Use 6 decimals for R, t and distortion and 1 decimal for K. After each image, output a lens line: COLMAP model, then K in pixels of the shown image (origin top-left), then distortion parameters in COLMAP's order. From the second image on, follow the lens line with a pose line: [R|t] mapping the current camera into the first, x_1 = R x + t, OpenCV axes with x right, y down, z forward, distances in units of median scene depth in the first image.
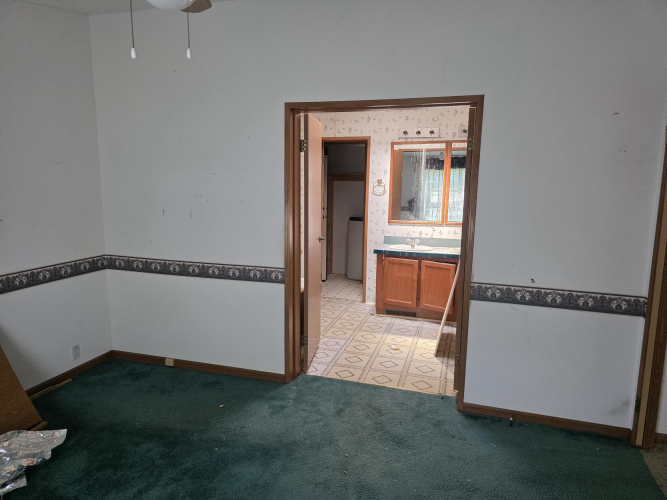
lens RADIAL K [[444.4, 0, 333.5], [0, 444.4, 250.0], [0, 0, 1]] dist [0.003134, 0.000024]
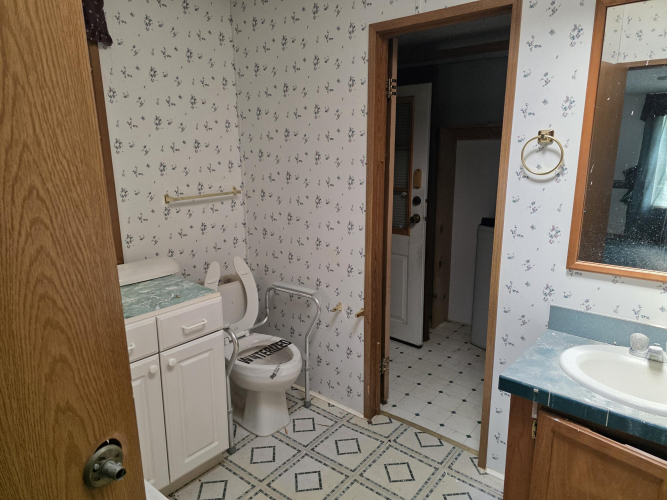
lens RADIAL K [[444.4, 0, 333.5], [0, 444.4, 250.0], [0, 0, 1]] dist [0.003134, 0.000024]
pose [[0.926095, 0.054898, -0.373275, 0.086375], [-0.020077, 0.995126, 0.096542, -0.101714], [0.376756, -0.081912, 0.922684, 0.643449]]
